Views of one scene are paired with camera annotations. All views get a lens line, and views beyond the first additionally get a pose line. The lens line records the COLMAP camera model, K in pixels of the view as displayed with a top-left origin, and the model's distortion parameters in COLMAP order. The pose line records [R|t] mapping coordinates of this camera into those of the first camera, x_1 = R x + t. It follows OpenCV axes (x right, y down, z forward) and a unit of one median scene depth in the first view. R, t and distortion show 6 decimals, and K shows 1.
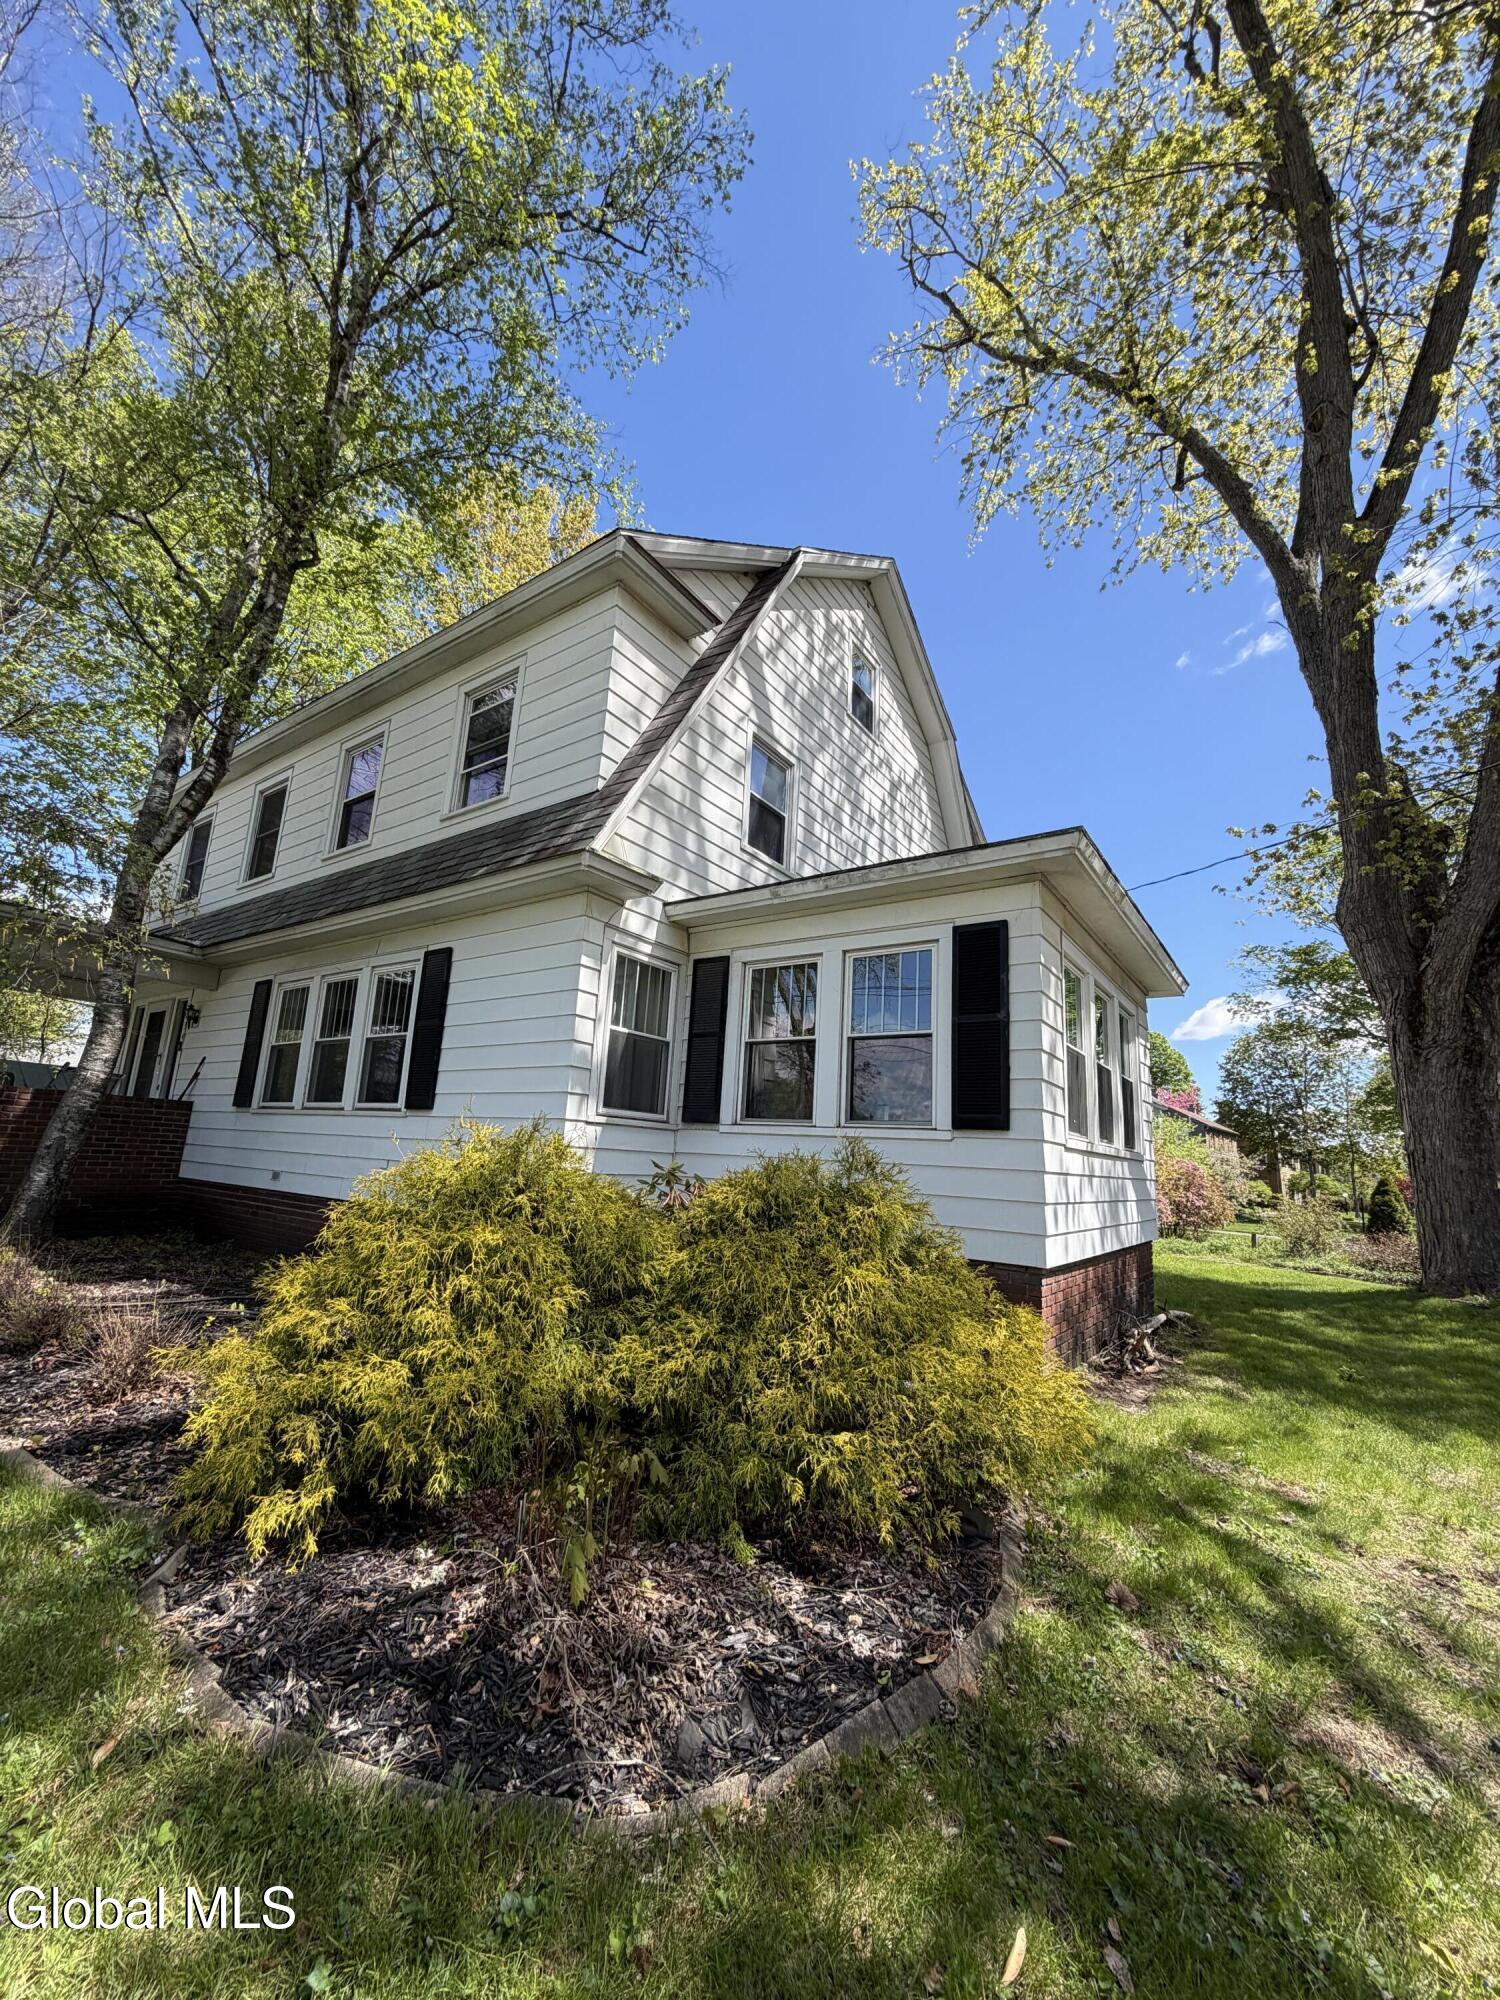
lens RADIAL K [[794.8, 0, 741.8], [0, 794.8, 998.0], [0, 0, 1]] dist [0.003781, 0.000302]
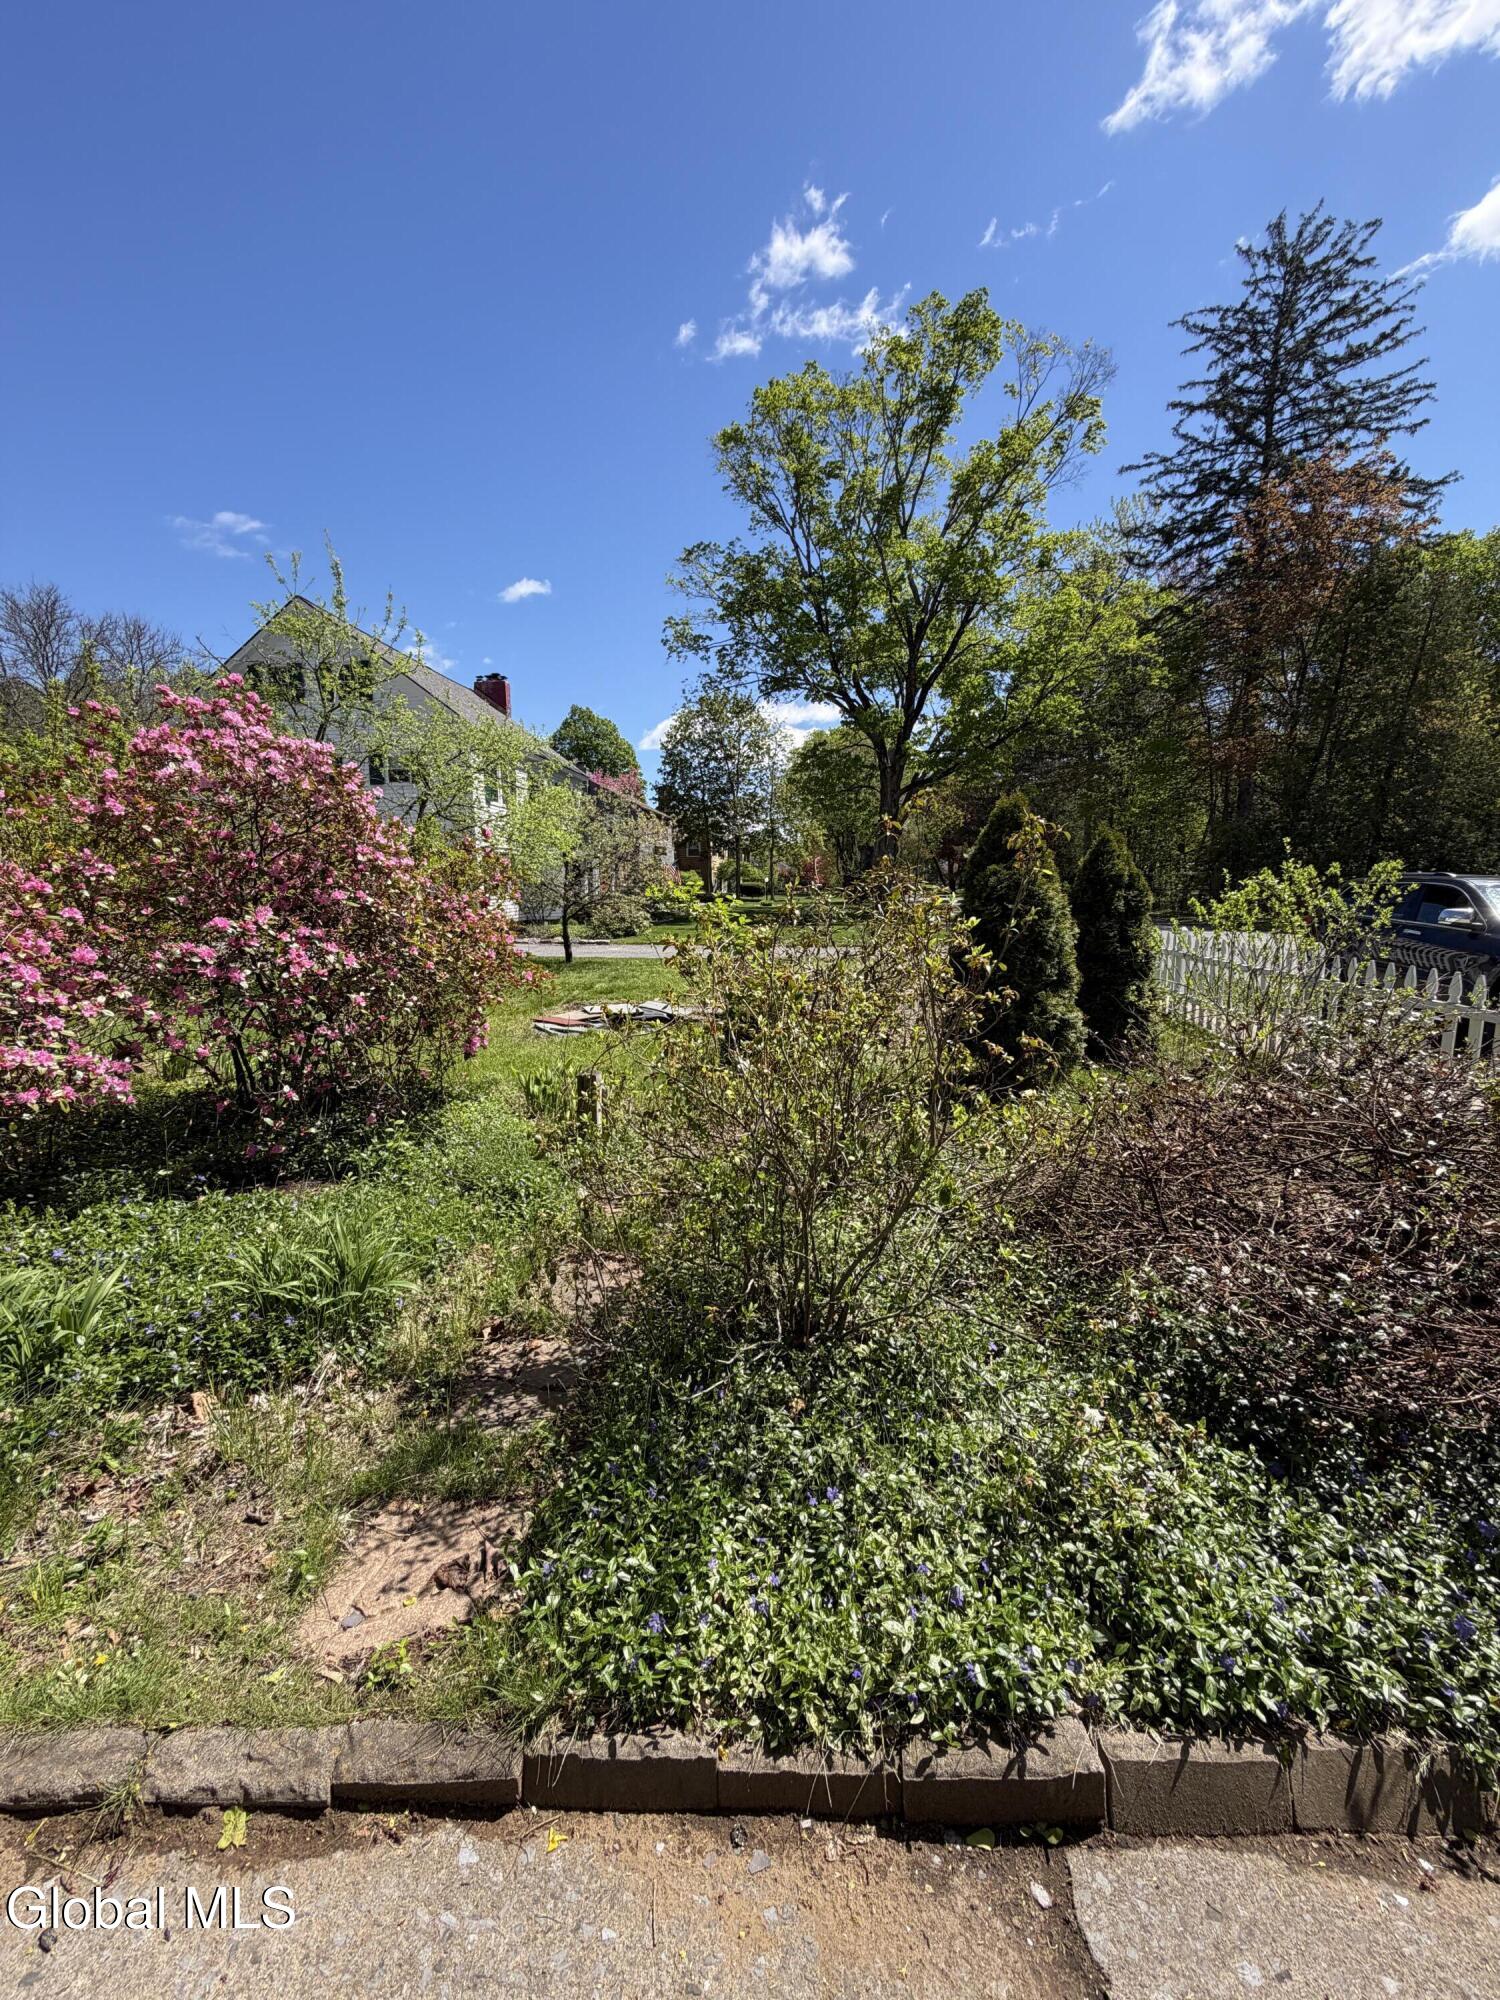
lens RADIAL K [[794.8, 0, 741.8], [0, 794.8, 998.0], [0, 0, 1]] dist [0.003781, 0.000302]
pose [[0.812556, -0.146827, 0.564088, 0.132476], [-0.063478, 0.939708, 0.336035, 0.046640], [-0.579417, -0.308854, 0.754245, 0.191930]]
